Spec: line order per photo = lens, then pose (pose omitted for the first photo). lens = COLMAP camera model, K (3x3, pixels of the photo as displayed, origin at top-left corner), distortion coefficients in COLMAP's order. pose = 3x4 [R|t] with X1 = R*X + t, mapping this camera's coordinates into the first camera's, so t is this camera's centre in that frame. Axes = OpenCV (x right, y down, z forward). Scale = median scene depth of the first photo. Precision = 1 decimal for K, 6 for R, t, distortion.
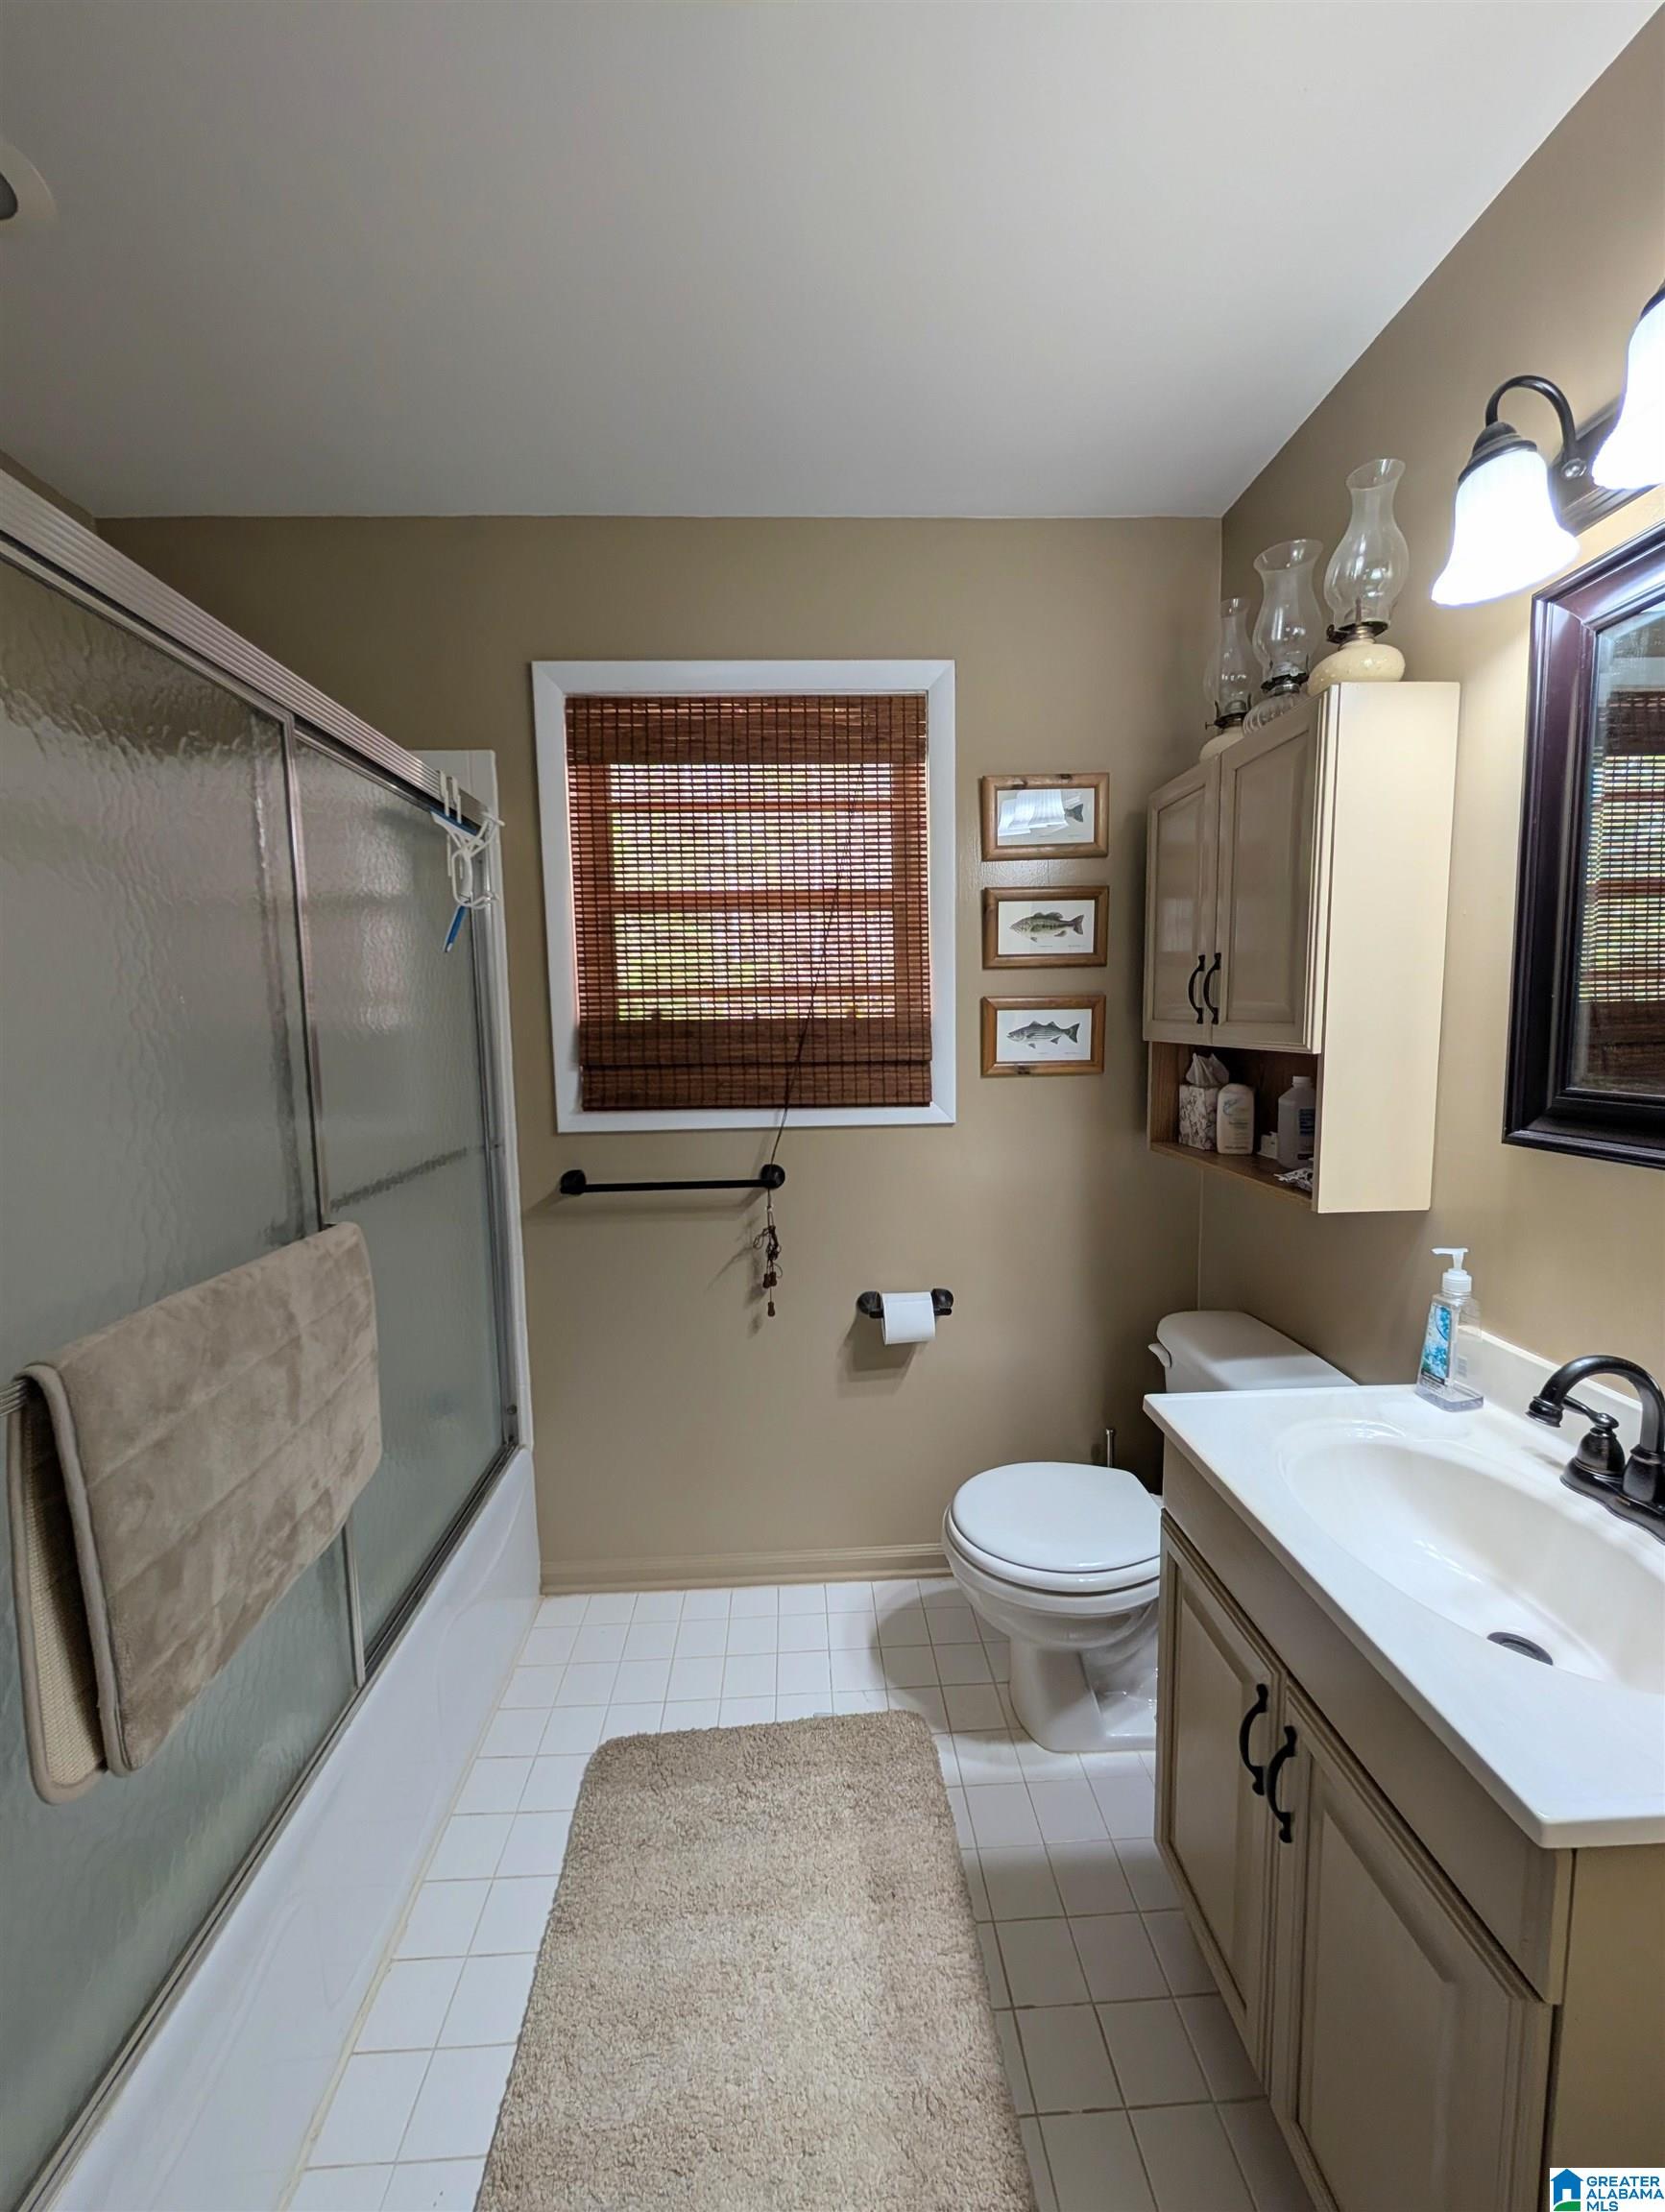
lens RADIAL K [[834.6, 0, 830.2], [0, 834.6, 1103.4], [0, 0, 1]] dist [-0.000472, 0.000452]
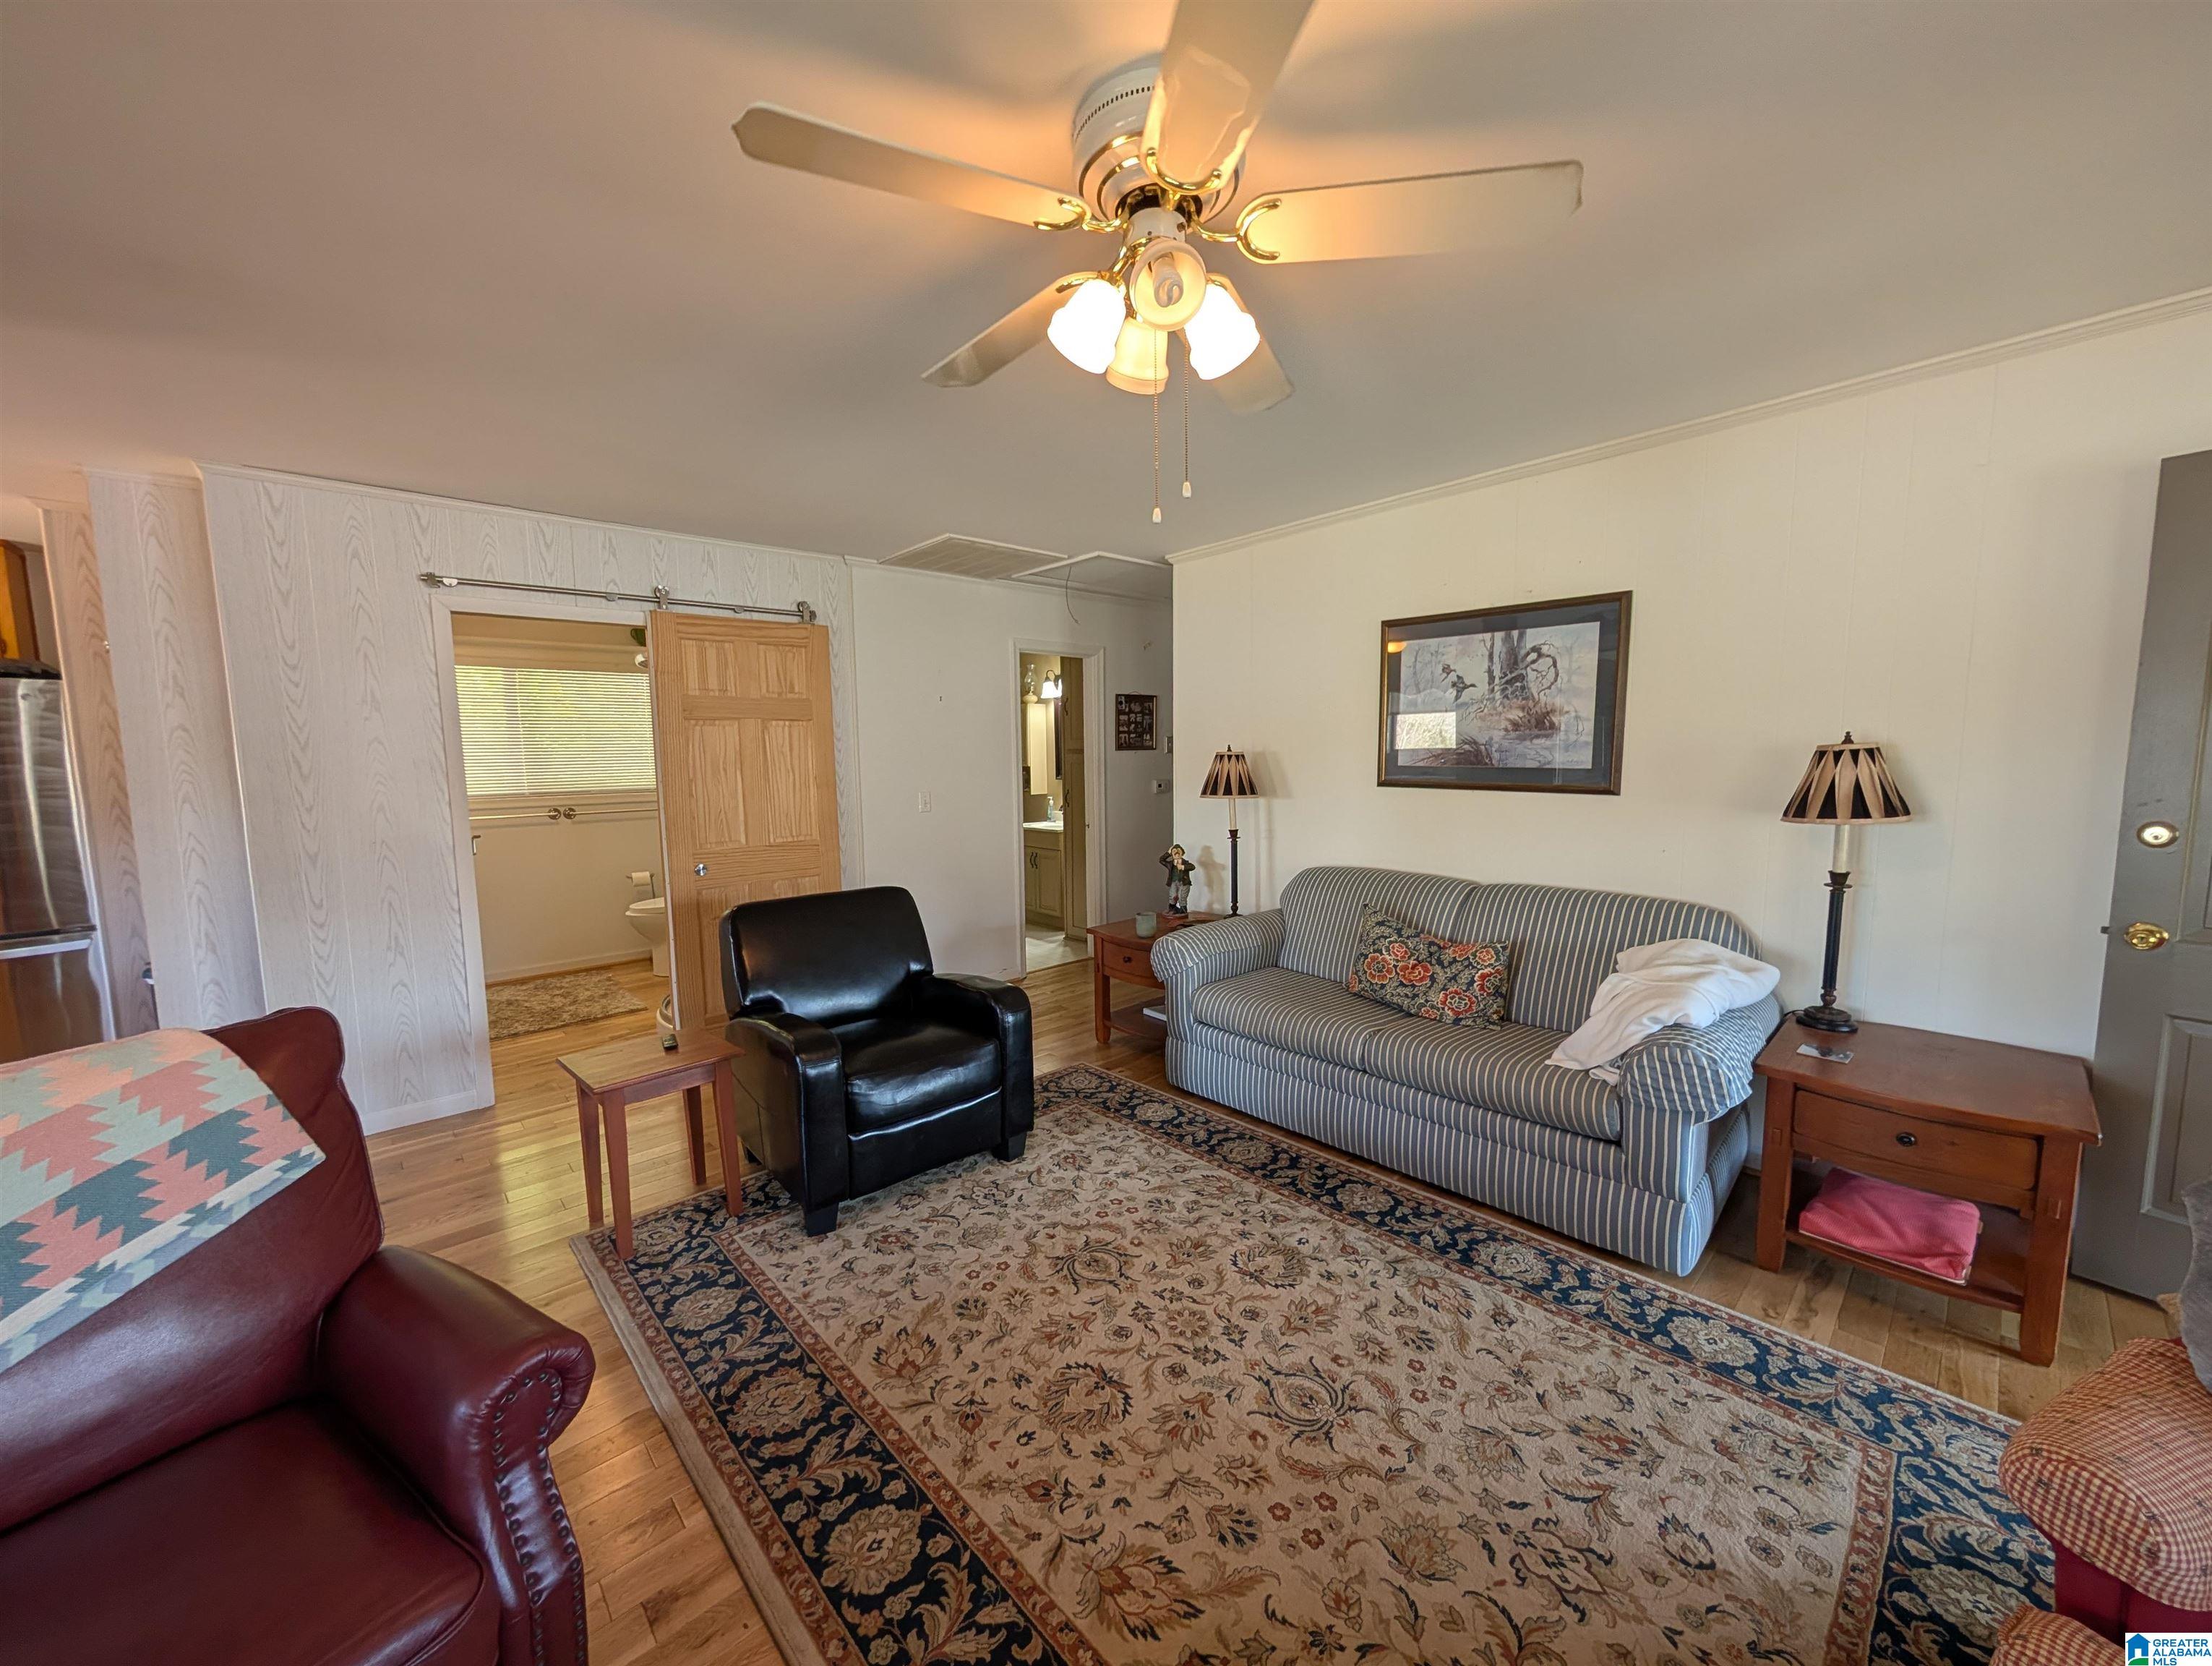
lens RADIAL K [[834.7, 0, 1101.7], [0, 834.7, 835.0], [0, 0, 1]] dist [-0.000472, 0.000452]
pose [[0.764217, -0.057645, 0.642378, -2.868554], [0.064405, 0.997840, 0.012923, 0.382485], [-0.641735, 0.031496, 0.766279, -3.860645]]
